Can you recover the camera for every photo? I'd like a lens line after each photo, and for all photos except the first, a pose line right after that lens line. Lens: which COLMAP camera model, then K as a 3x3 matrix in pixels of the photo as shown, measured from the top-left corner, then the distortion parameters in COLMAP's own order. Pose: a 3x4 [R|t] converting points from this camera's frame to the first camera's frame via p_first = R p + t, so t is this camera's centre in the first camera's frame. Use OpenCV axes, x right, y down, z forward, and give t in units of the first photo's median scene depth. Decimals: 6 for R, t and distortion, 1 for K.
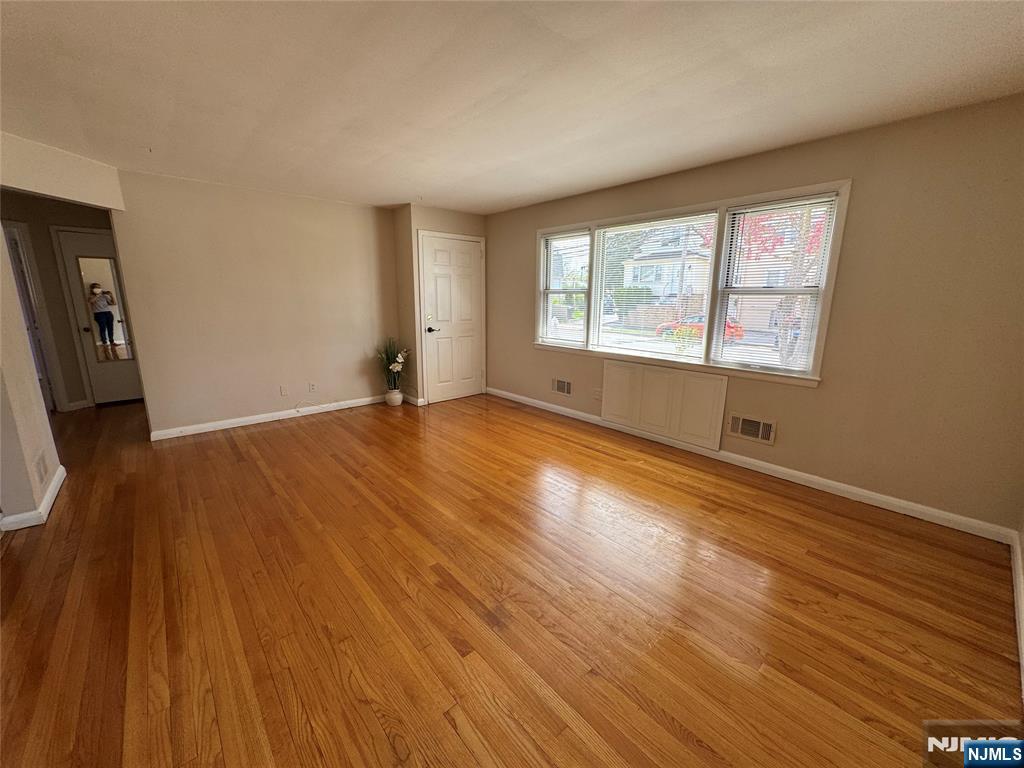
lens RADIAL K [[408.6, 0, 512.9], [0, 408.6, 381.8], [0, 0, 1]] dist [0.009516, 0.000257]
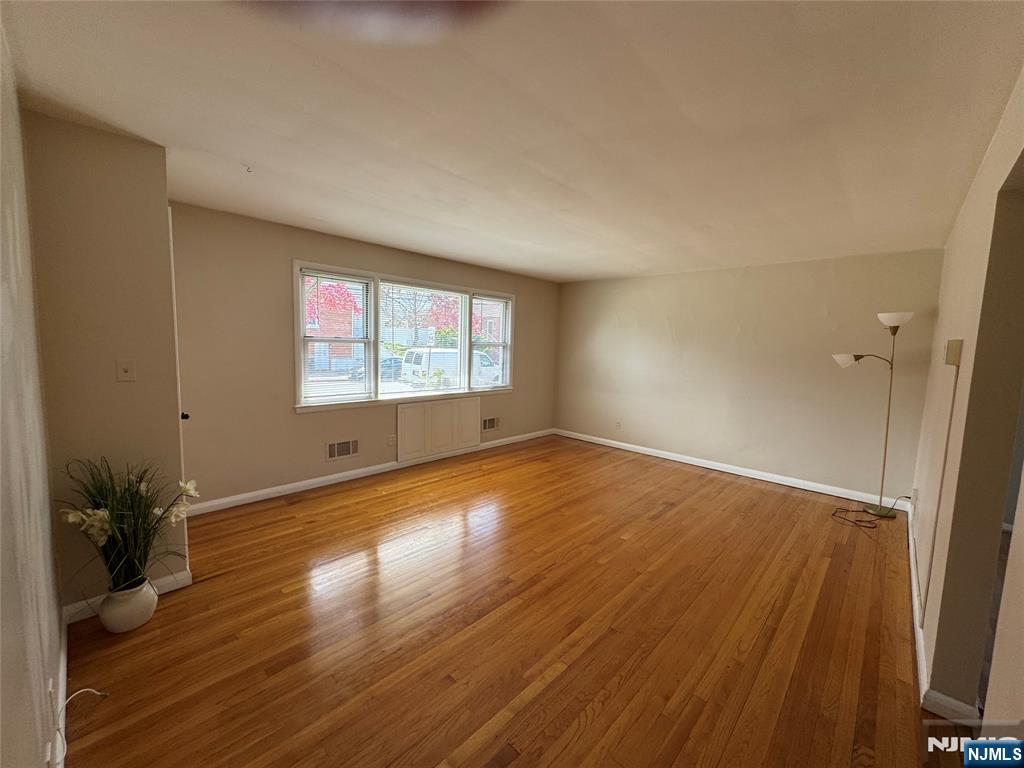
lens RADIAL K [[408.6, 0, 510.6], [0, 408.6, 385.3], [0, 0, 1]] dist [0.009516, 0.000257]
pose [[-0.092574, -0.110048, 0.989606, -0.826039], [0.173386, 0.976908, 0.124856, -0.182161], [-0.980494, 0.183142, -0.071355, 0.763972]]
